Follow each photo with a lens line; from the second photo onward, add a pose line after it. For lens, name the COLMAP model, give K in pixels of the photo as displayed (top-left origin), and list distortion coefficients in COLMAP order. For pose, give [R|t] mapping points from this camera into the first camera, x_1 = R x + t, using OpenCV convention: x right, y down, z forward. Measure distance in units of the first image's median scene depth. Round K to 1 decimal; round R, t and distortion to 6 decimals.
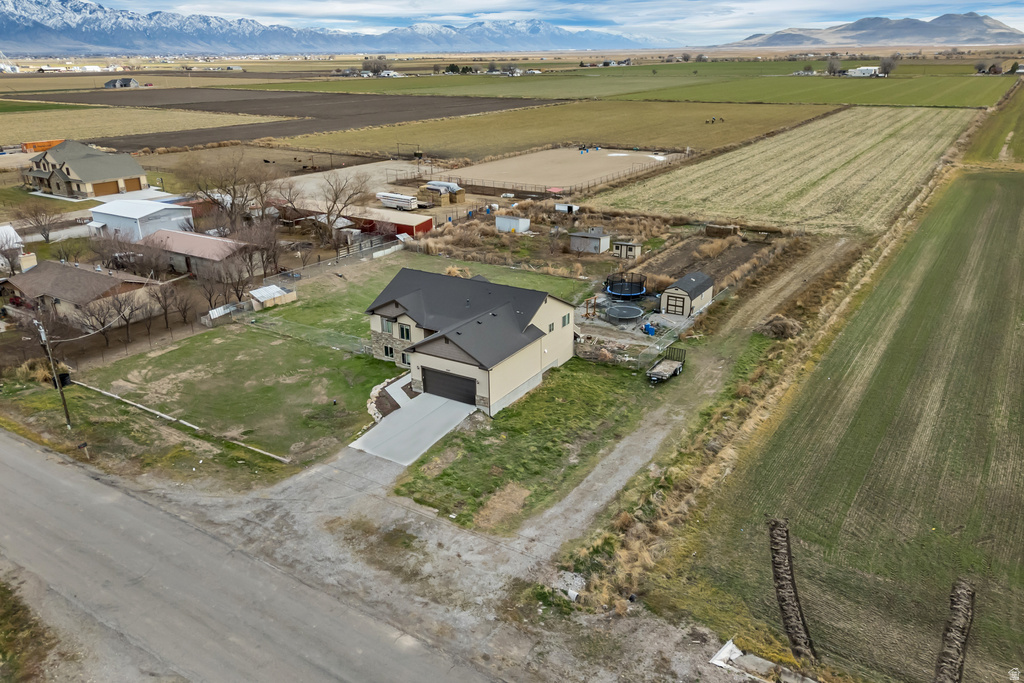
lens RADIAL K [[753.1, 0, 513.8], [0, 753.1, 341.6], [0, 0, 1]] dist [0.085563, -0.082201]
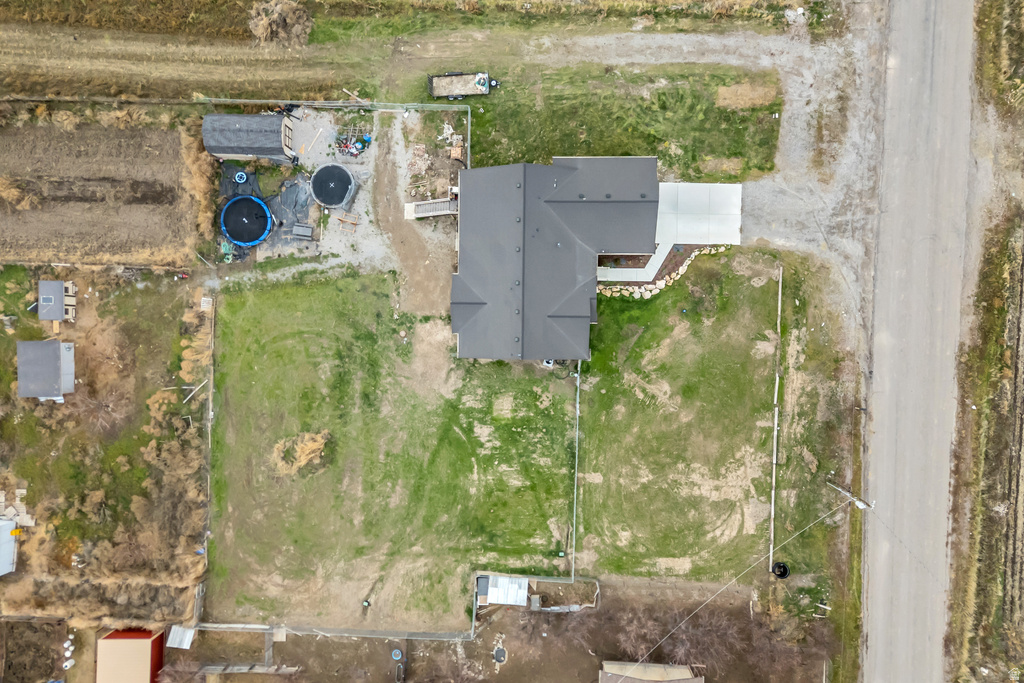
lens RADIAL K [[753.1, 0, 513.8], [0, 753.1, 341.6], [0, 0, 1]] dist [0.085563, -0.082201]
pose [[-0.516989, -0.855743, 0.020657, -0.154596], [0.345712, -0.186661, 0.919587, -0.958257], [-0.783074, 0.482558, 0.392342, 0.718205]]
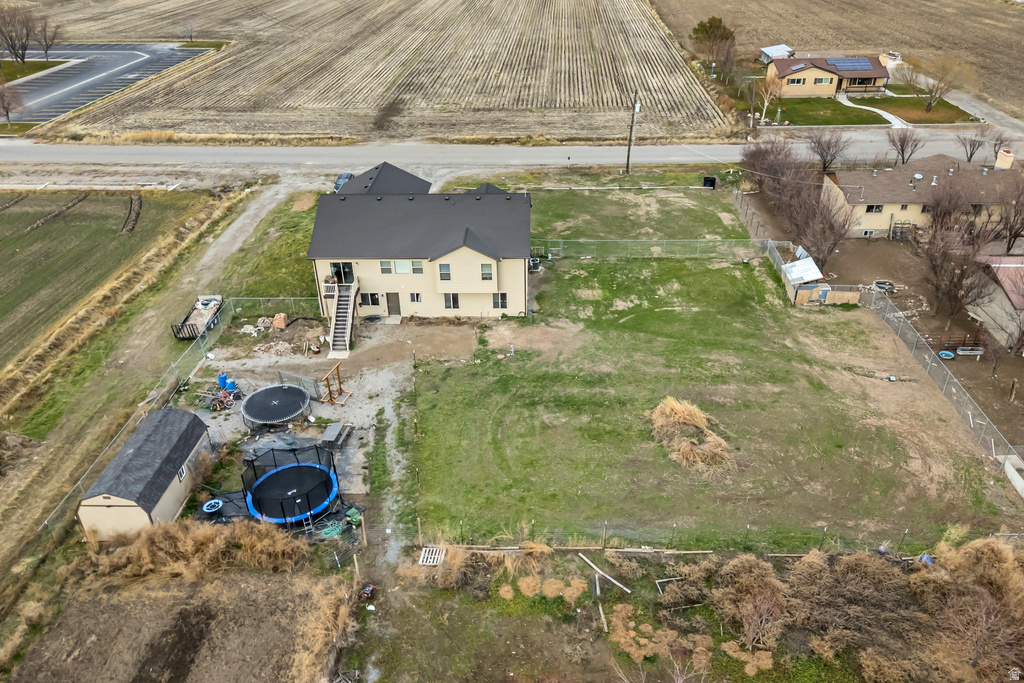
lens RADIAL K [[753.1, 0, 513.8], [0, 753.1, 341.6], [0, 0, 1]] dist [0.085563, -0.082201]
pose [[-0.862575, 0.277878, -0.422787, 0.269004], [-0.154214, 0.651488, 0.742820, -0.634608], [0.481854, 0.705937, -0.519104, 1.644050]]
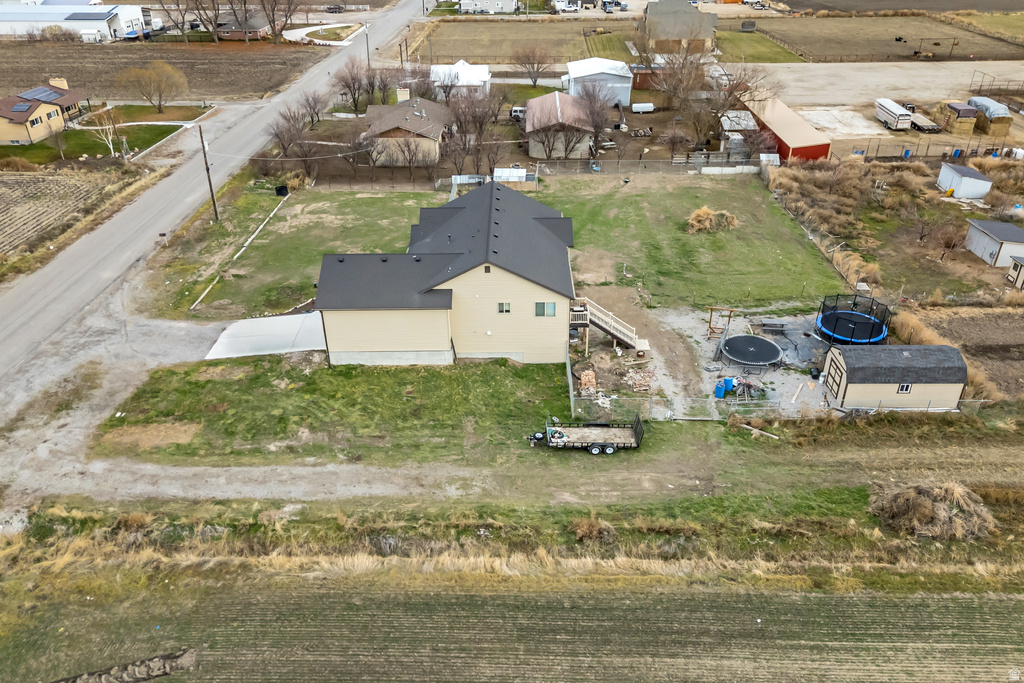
lens RADIAL K [[753.1, 0, 513.8], [0, 753.1, 341.6], [0, 0, 1]] dist [0.085563, -0.082201]
pose [[0.527865, 0.427524, -0.733881, 0.614251], [-0.301006, 0.902156, 0.309047, -0.221078], [0.794200, 0.057768, 0.604904, 0.558555]]
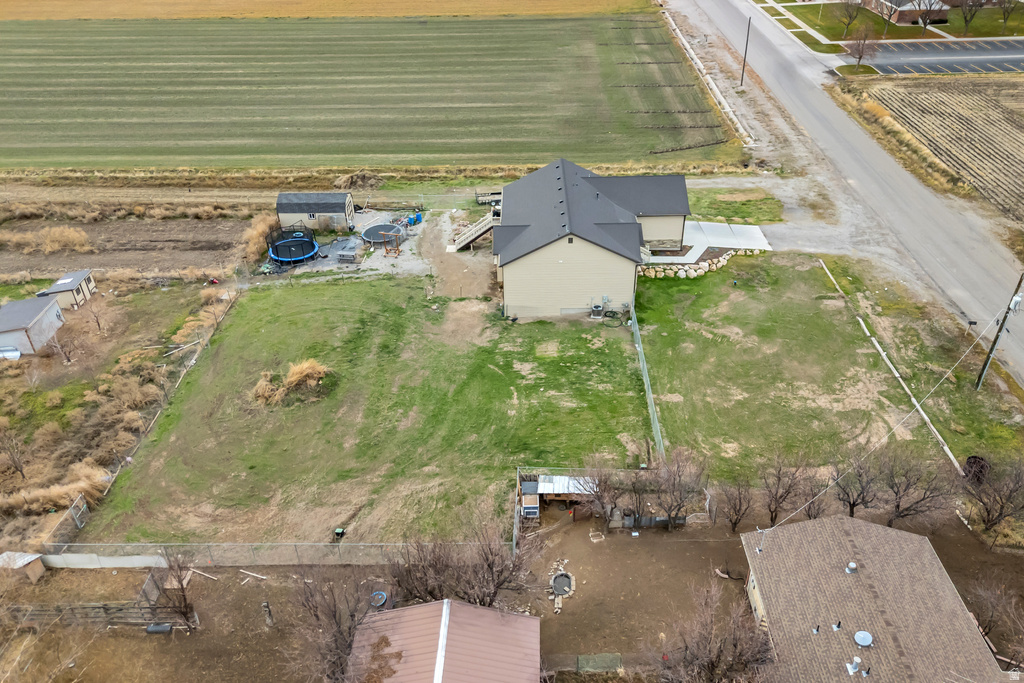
lens RADIAL K [[753.1, 0, 513.8], [0, 753.1, 341.6], [0, 0, 1]] dist [0.085563, -0.082201]
pose [[-0.521274, -0.453143, 0.723143, -0.810642], [0.332634, 0.672468, 0.661166, -0.617597], [-0.785893, 0.585191, -0.199809, 1.383657]]
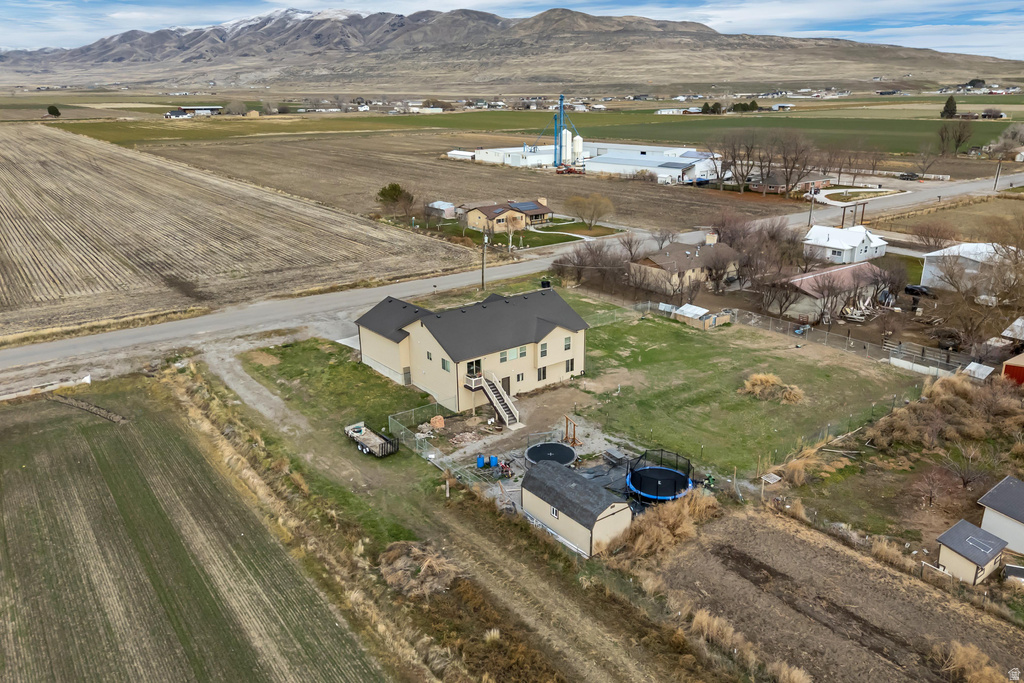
lens RADIAL K [[753.1, 0, 513.8], [0, 753.1, 341.6], [0, 0, 1]] dist [0.085563, -0.082201]
pose [[-0.343791, 0.311893, -0.885737, 0.919983], [-0.322907, 0.846446, 0.423391, -0.510869], [0.881782, 0.431569, -0.190288, 1.289153]]
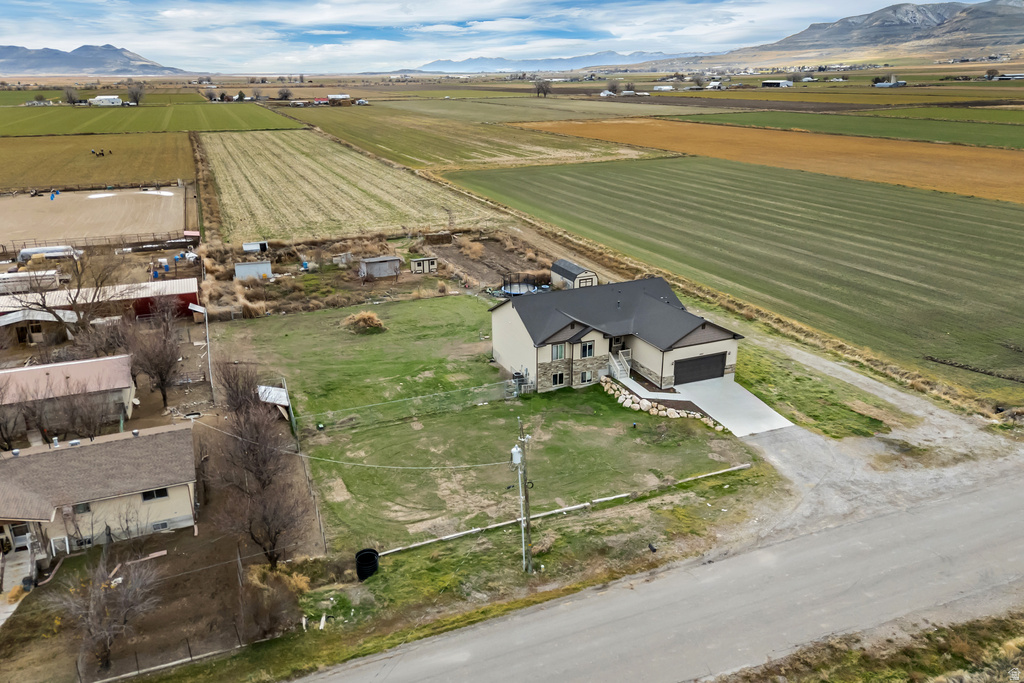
lens RADIAL K [[753.1, 0, 513.8], [0, 753.1, 341.6], [0, 0, 1]] dist [0.085563, -0.082201]
pose [[0.570040, -0.272083, 0.775258, -0.959230], [0.299191, 0.947532, 0.112552, -0.161883], [-0.765206, 0.167791, 0.621536, 0.460363]]
